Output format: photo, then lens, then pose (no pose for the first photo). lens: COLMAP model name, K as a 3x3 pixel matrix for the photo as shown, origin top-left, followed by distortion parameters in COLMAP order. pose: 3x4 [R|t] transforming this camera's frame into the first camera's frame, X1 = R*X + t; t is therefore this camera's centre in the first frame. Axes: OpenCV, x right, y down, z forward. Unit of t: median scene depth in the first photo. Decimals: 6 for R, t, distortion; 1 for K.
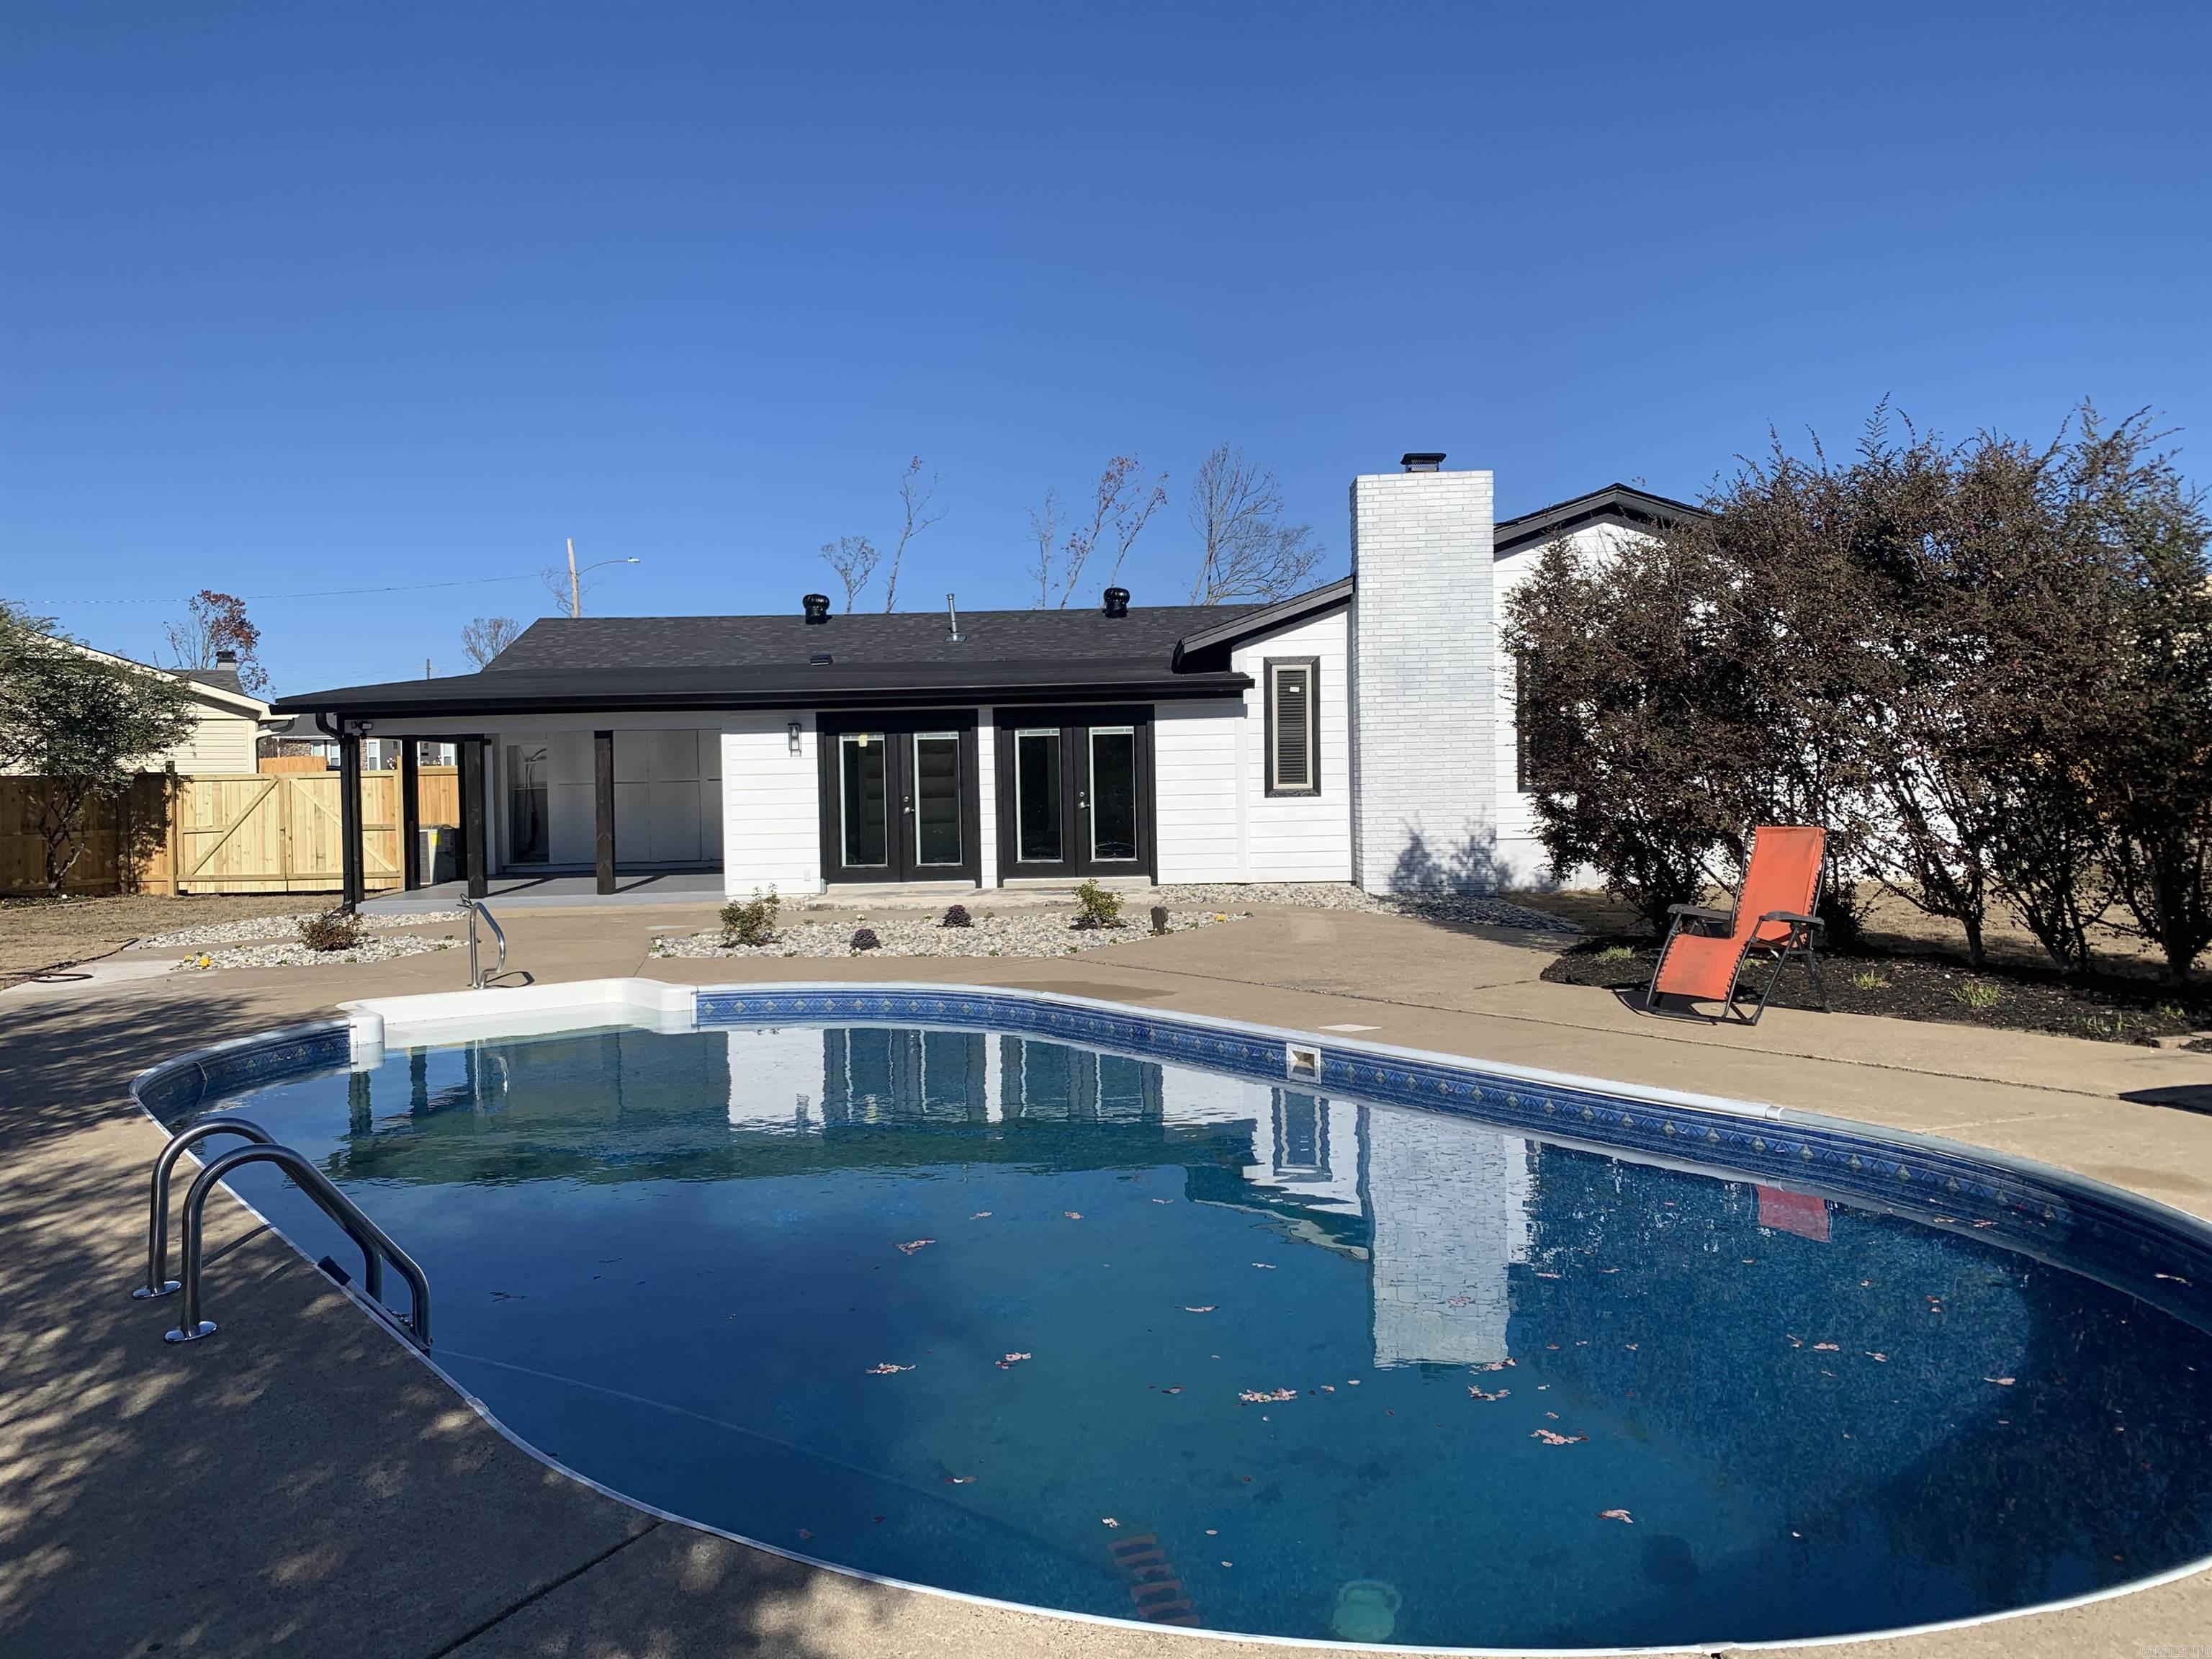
lens RADIAL K [[1675.5, 0, 1140.1], [0, 1675.5, 846.7], [0, 0, 1]] dist [0.047330, -0.061742]
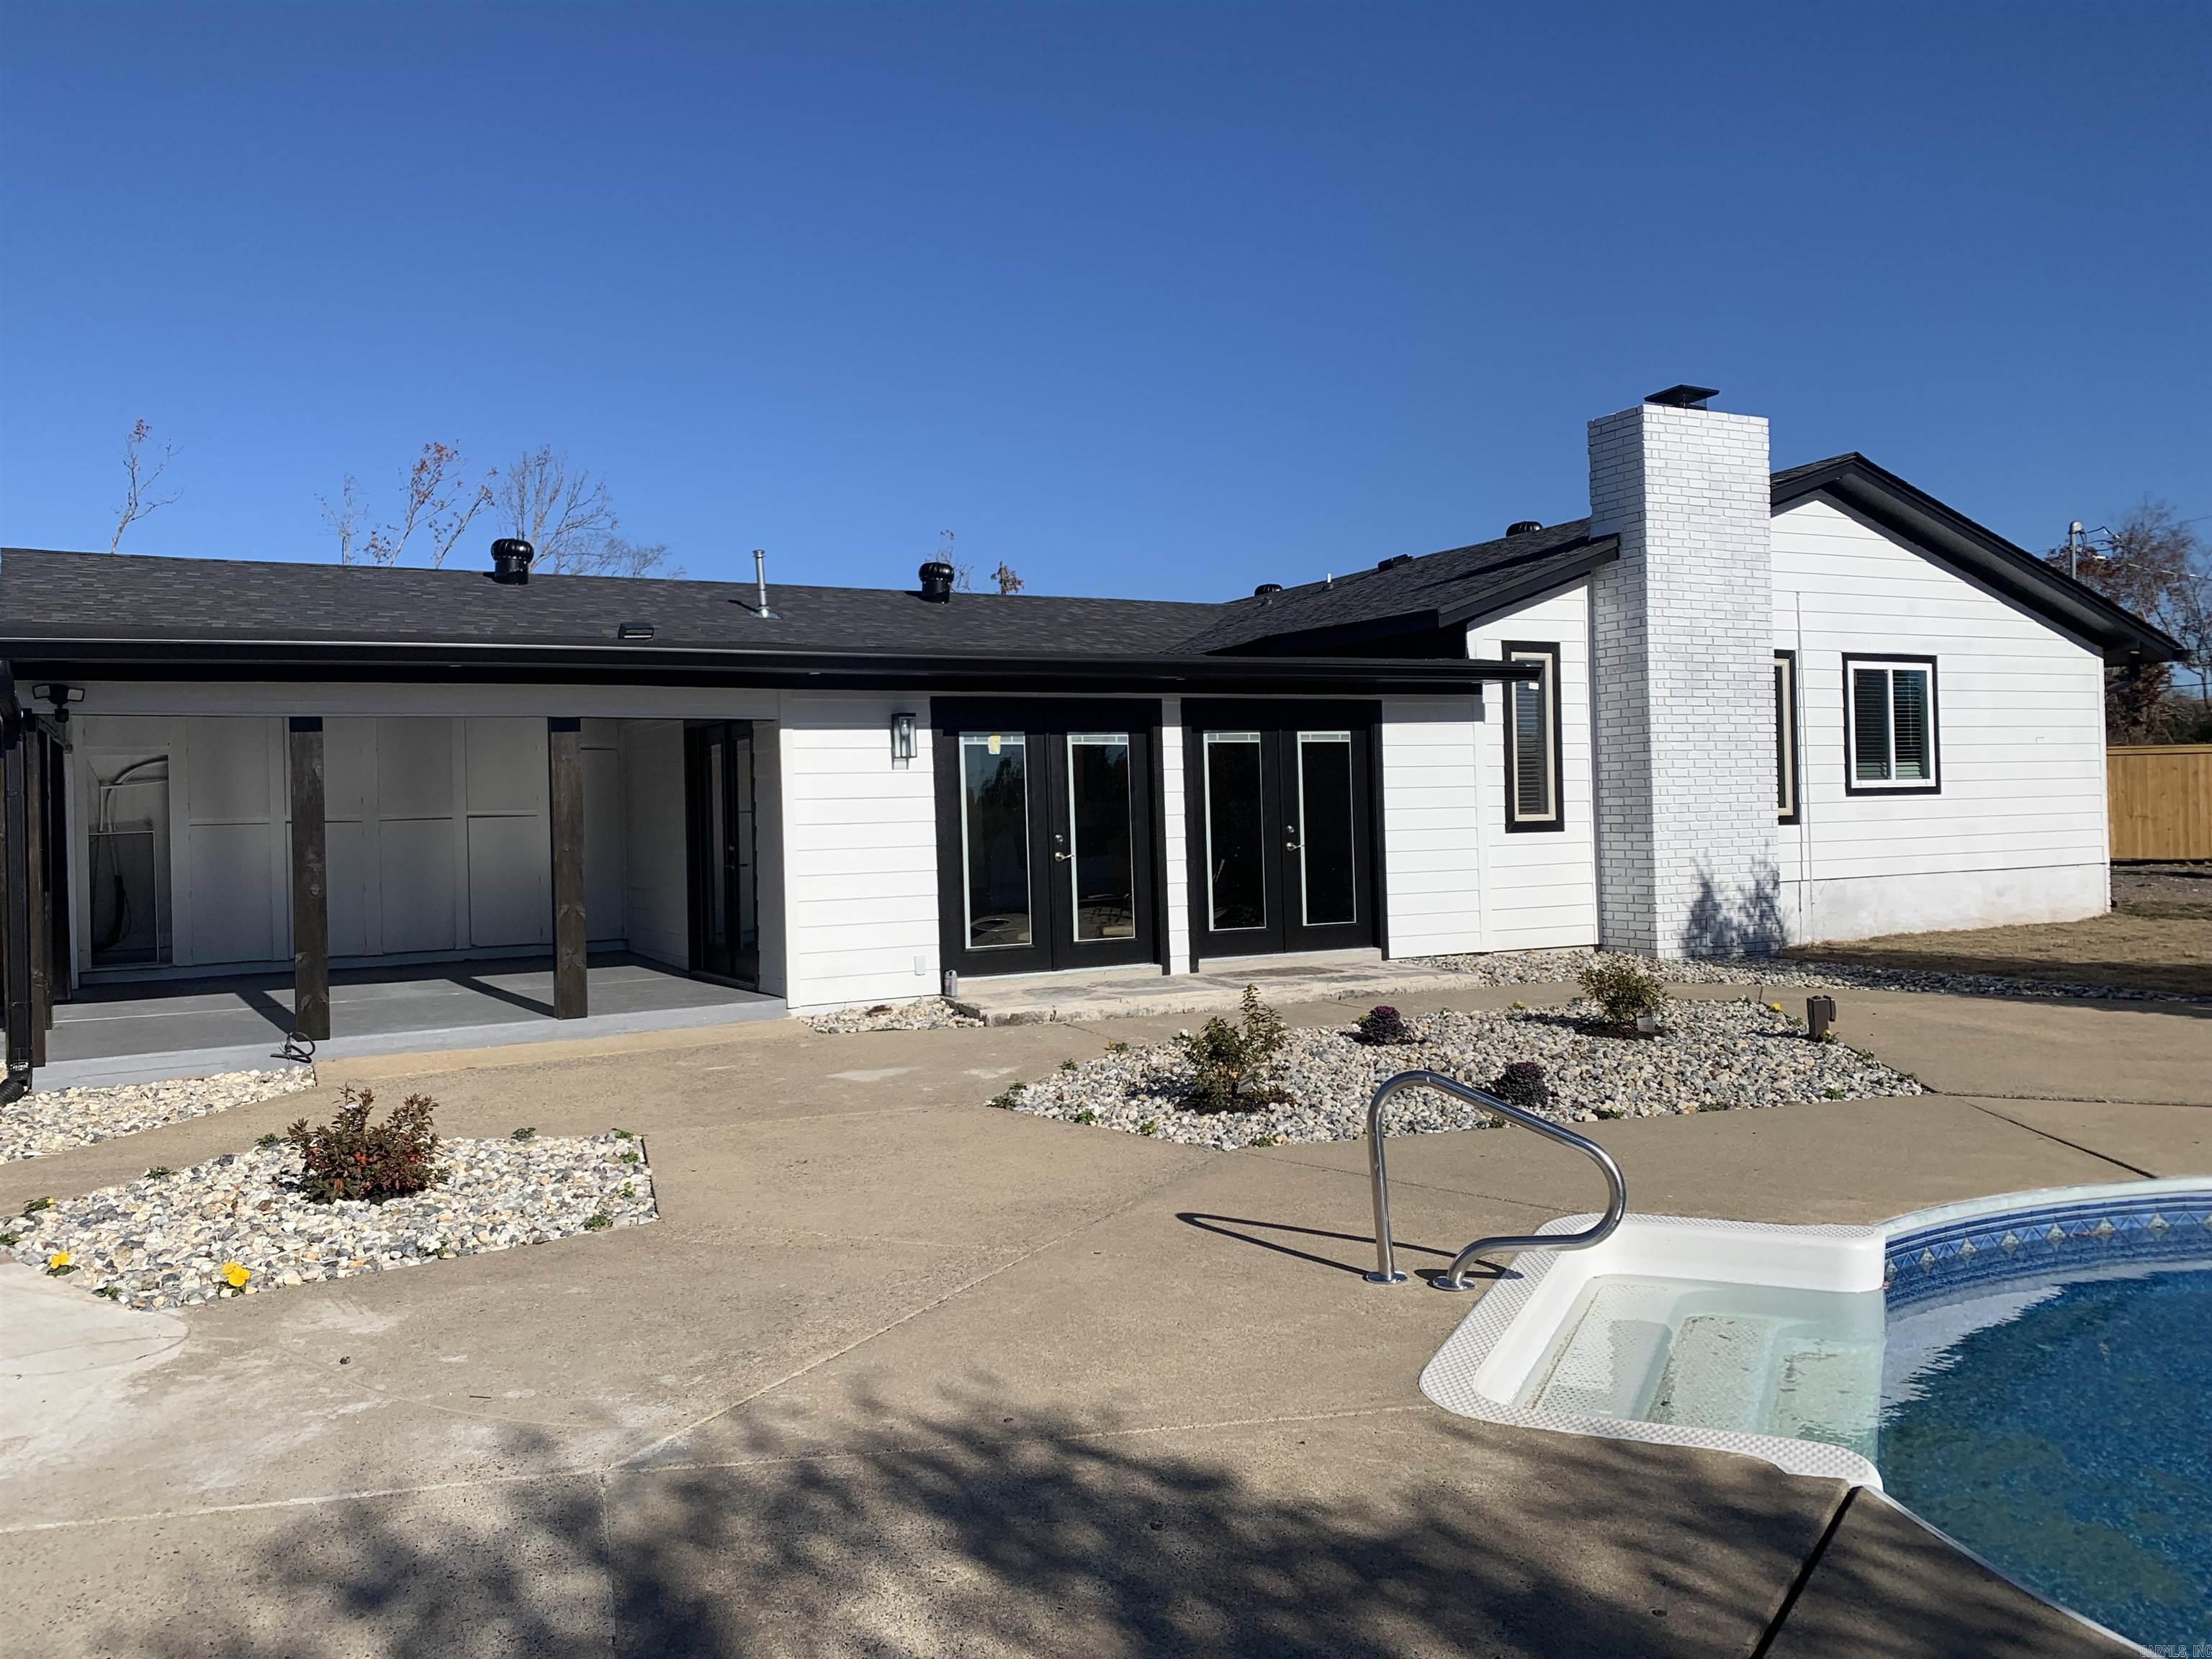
lens RADIAL K [[1675.5, 0, 1117.3], [0, 1675.5, 832.3], [0, 0, 1]] dist [0.047330, -0.061742]
pose [[0.884909, -0.004988, 0.465736, -0.414166], [0.024228, 0.999082, -0.035333, -0.007960], [-0.465132, 0.042551, 0.884218, 0.433544]]
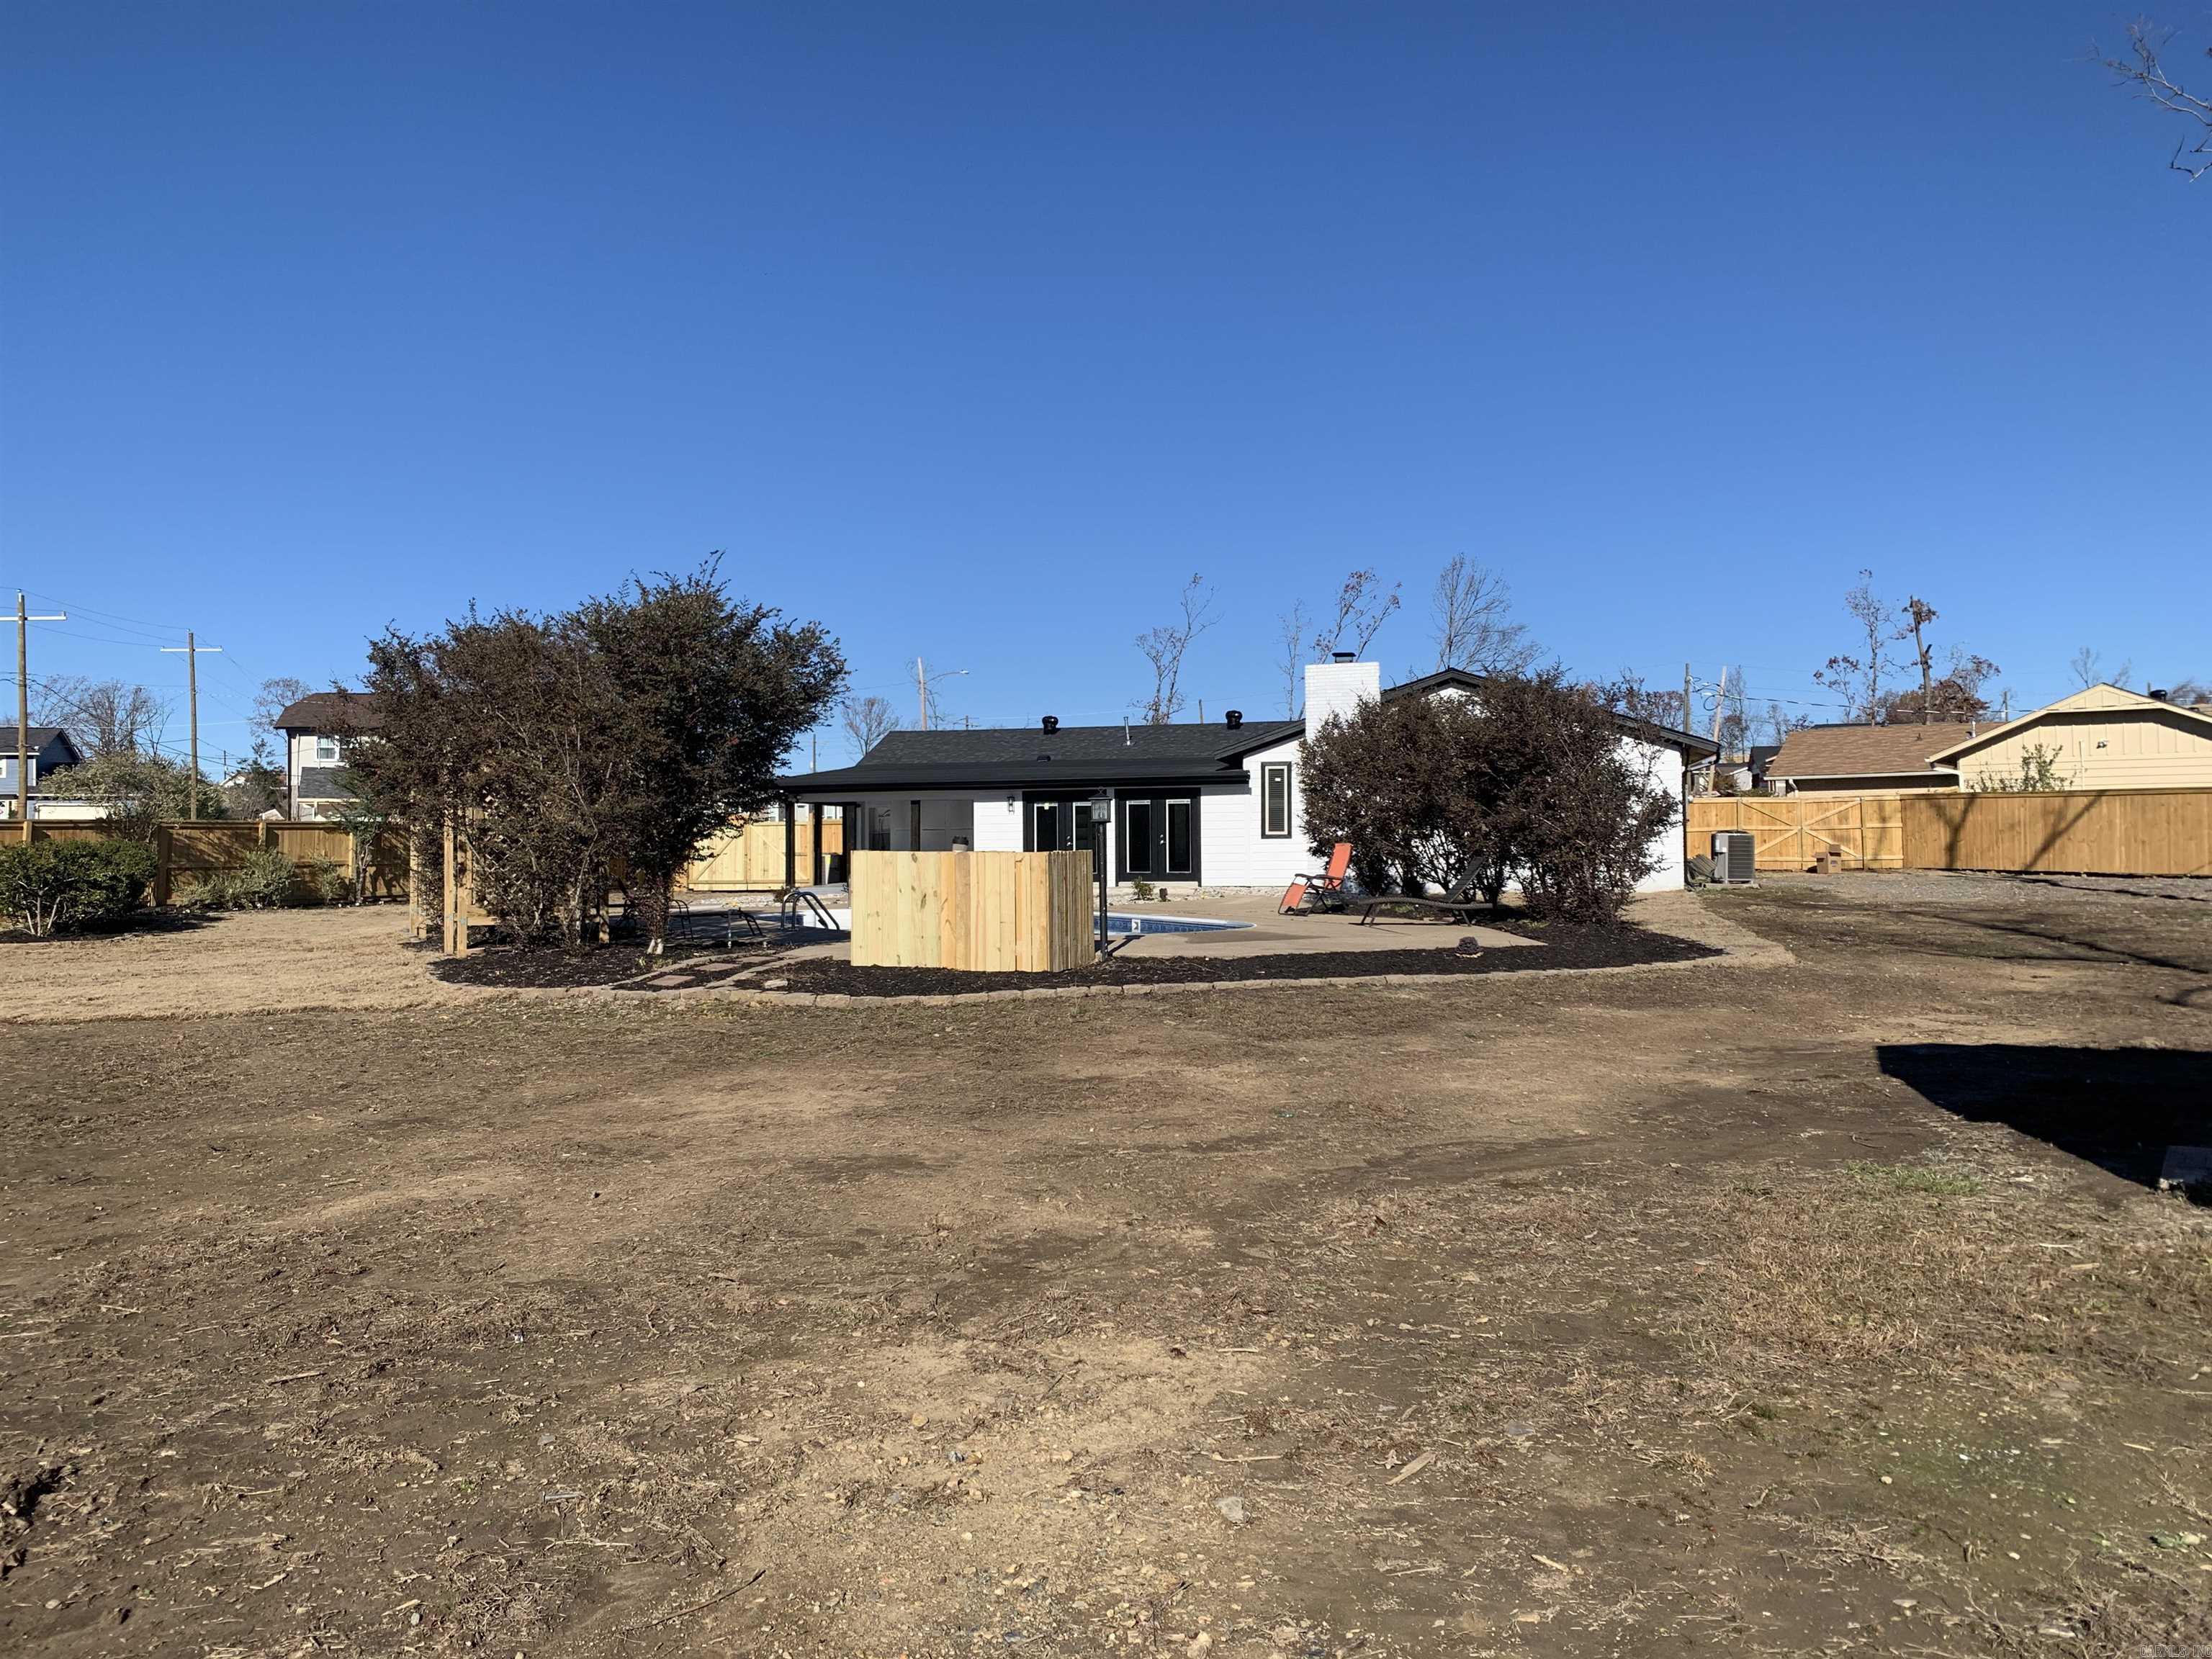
lens RADIAL K [[1675.5, 0, 1109.2], [0, 1675.5, 788.1], [0, 0, 1]] dist [0.047330, -0.061742]
pose [[0.975498, 0.004886, -0.219954, 0.312339], [-0.020857, 0.997305, -0.070346, 0.046394], [0.219018, 0.073209, 0.972971, -0.798751]]
